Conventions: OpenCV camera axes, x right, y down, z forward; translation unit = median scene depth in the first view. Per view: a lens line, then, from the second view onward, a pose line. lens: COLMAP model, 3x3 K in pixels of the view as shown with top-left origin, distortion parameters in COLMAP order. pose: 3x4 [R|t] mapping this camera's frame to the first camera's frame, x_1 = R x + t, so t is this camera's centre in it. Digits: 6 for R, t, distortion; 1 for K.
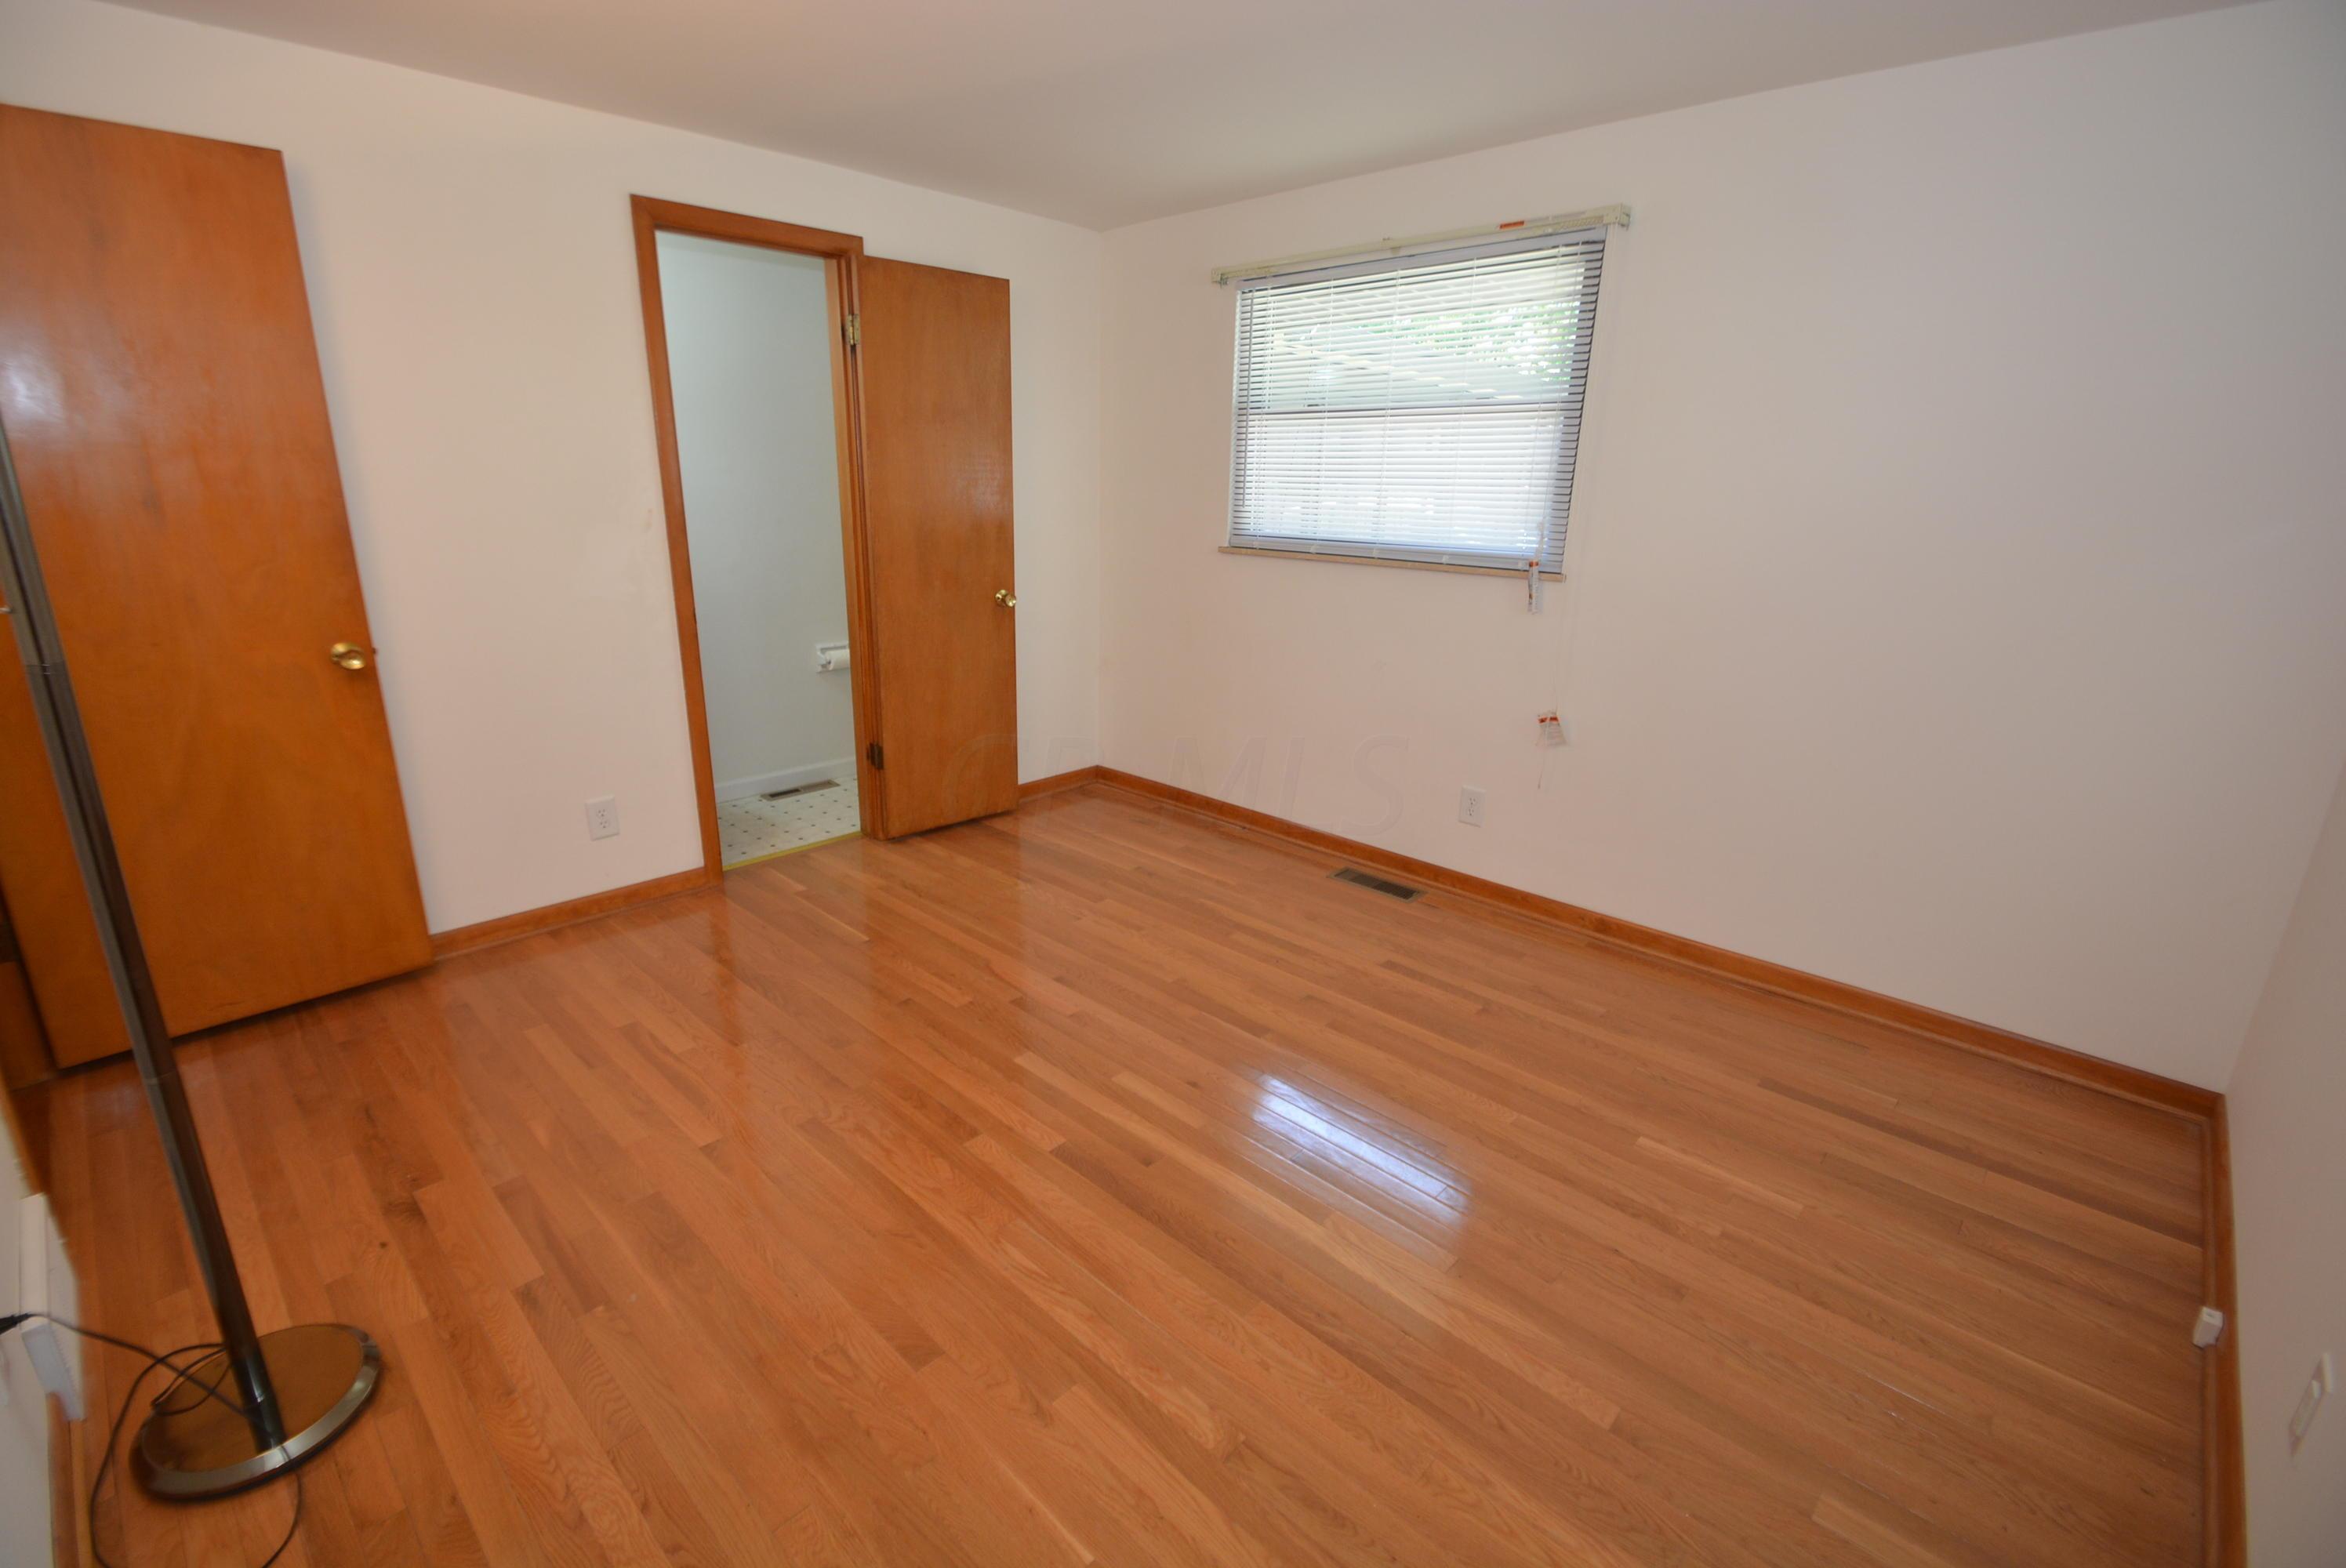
lens RADIAL K [[1036.9, 0, 1159.5], [0, 1036.9, 786.3], [0, 0, 1]] dist [-0.000383, -0.008308]
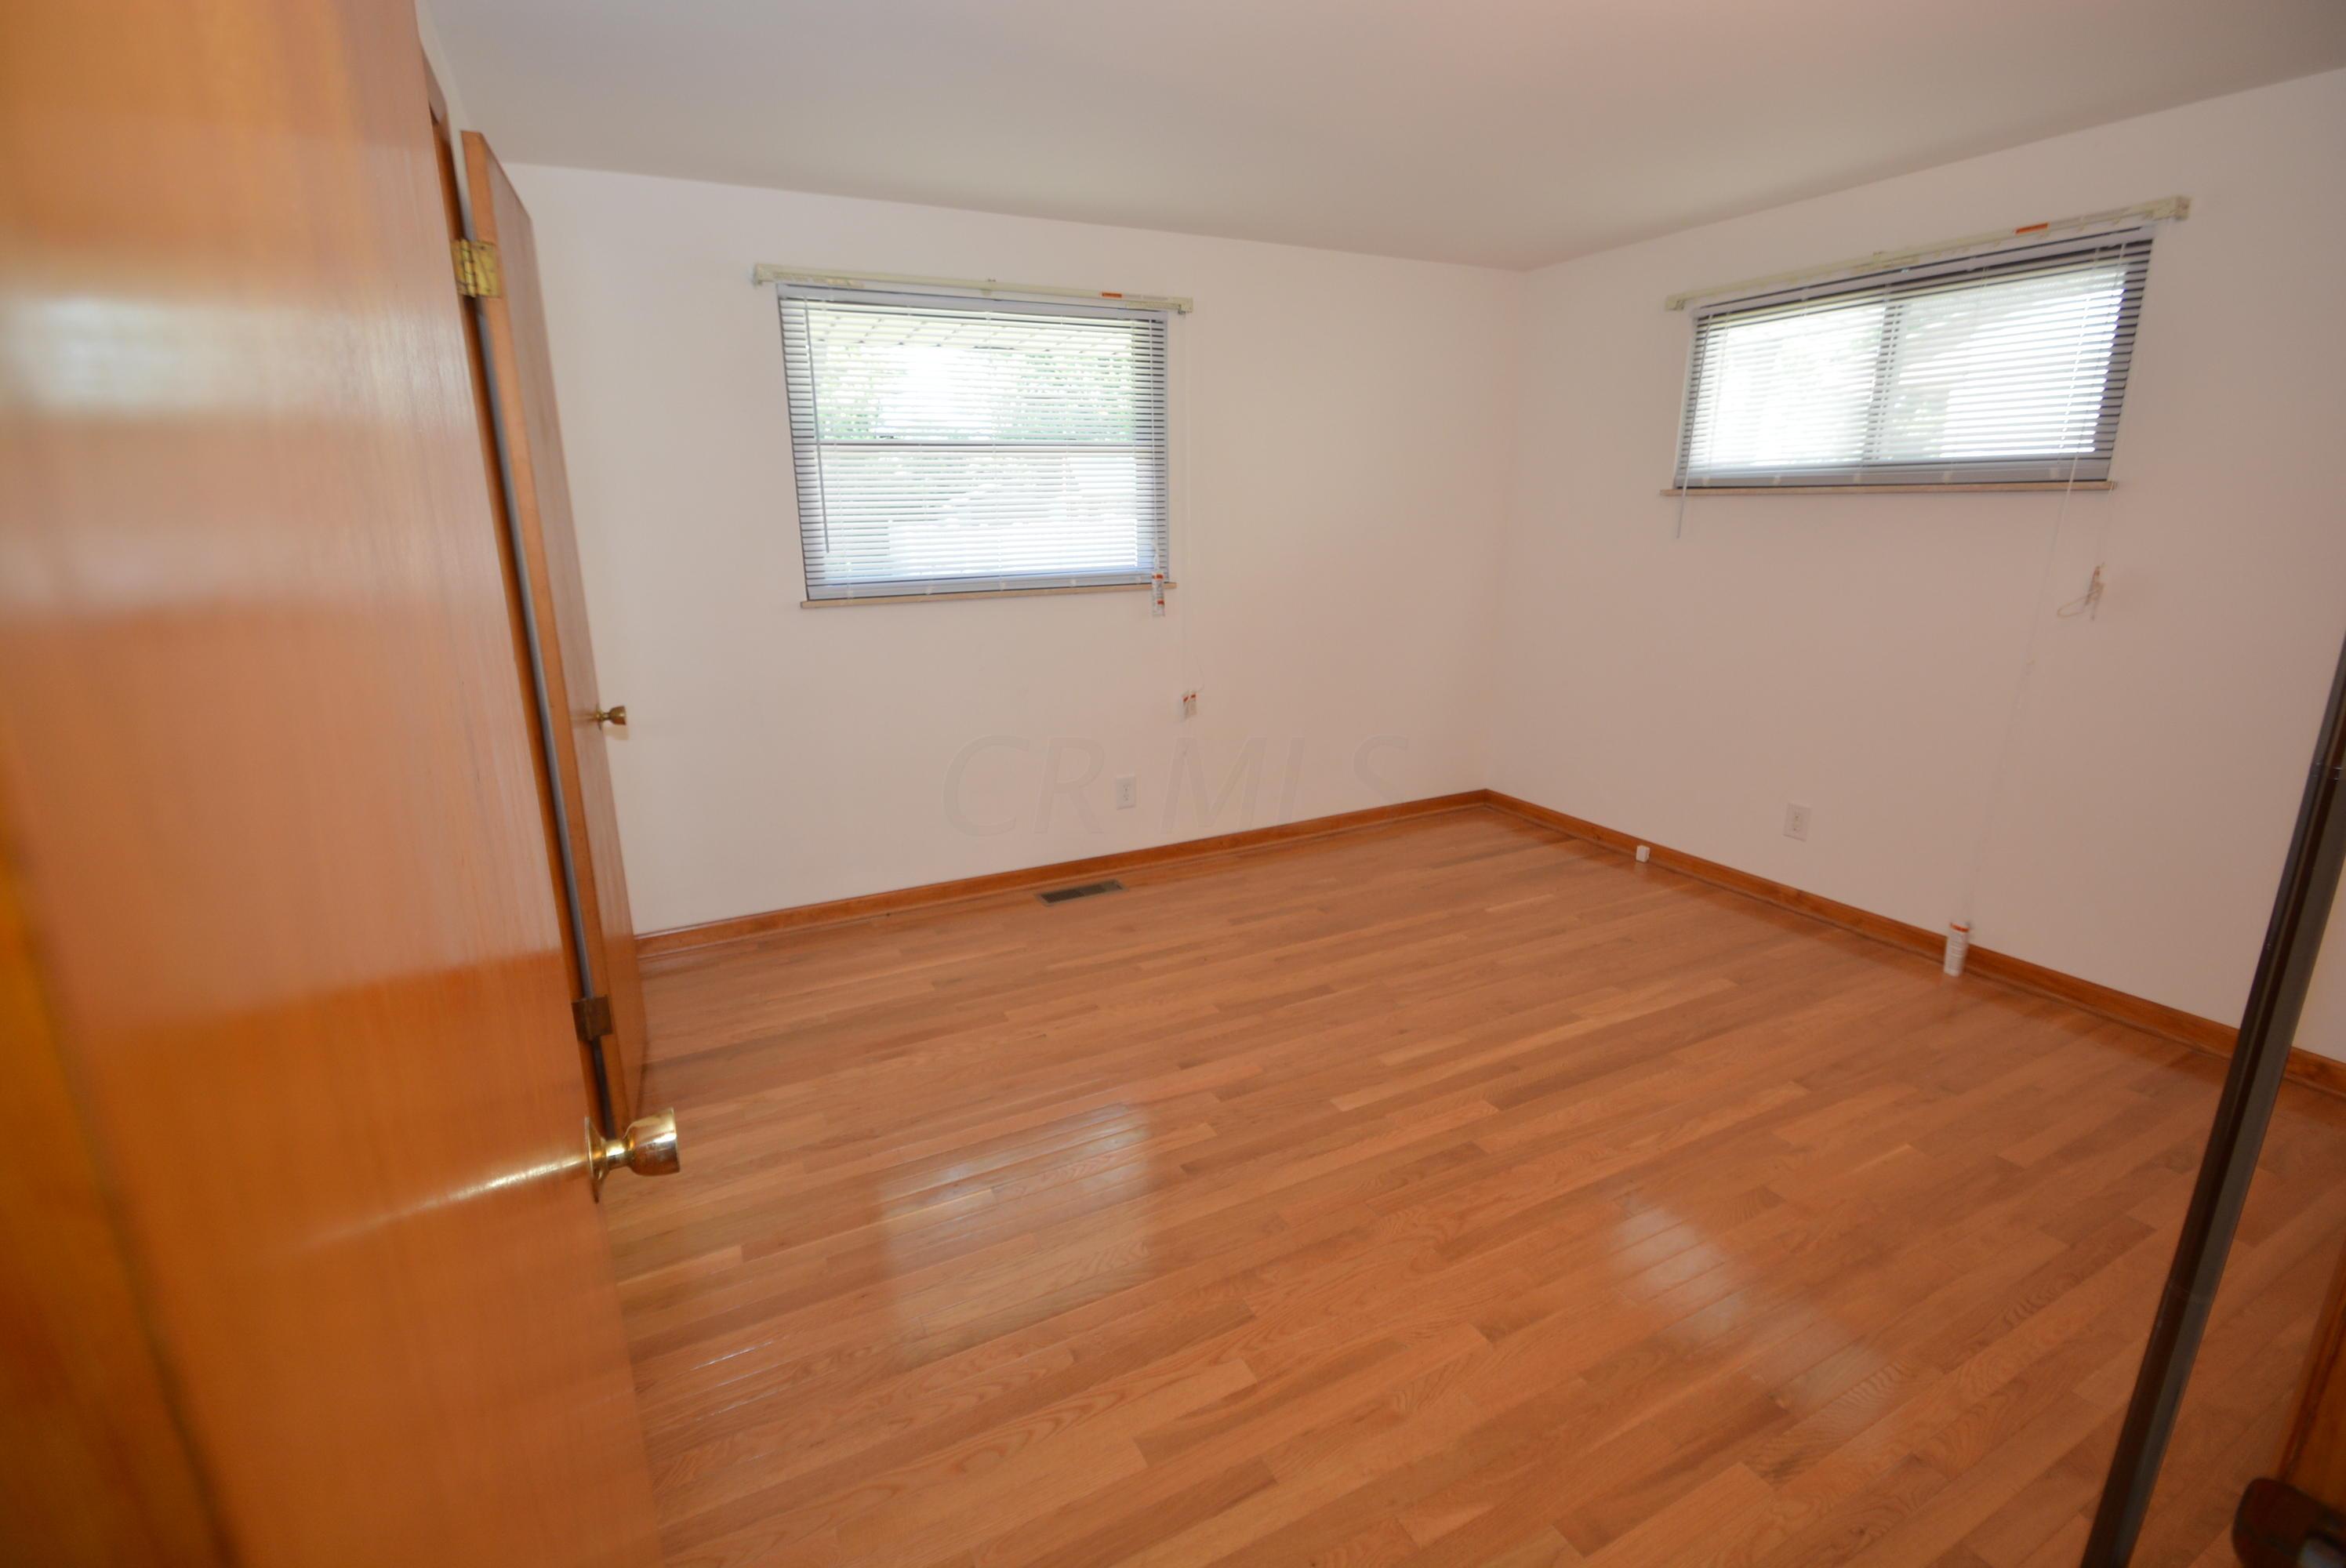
lens RADIAL K [[1036.9, 0, 1163.3], [0, 1036.9, 772.2], [0, 0, 1]] dist [-0.000383, -0.008308]
pose [[0.333501, -0.258429, 0.906638, -0.815667], [0.294014, 0.942241, 0.160427, -0.195766], [-0.895730, 0.213062, 0.390220, 0.581829]]
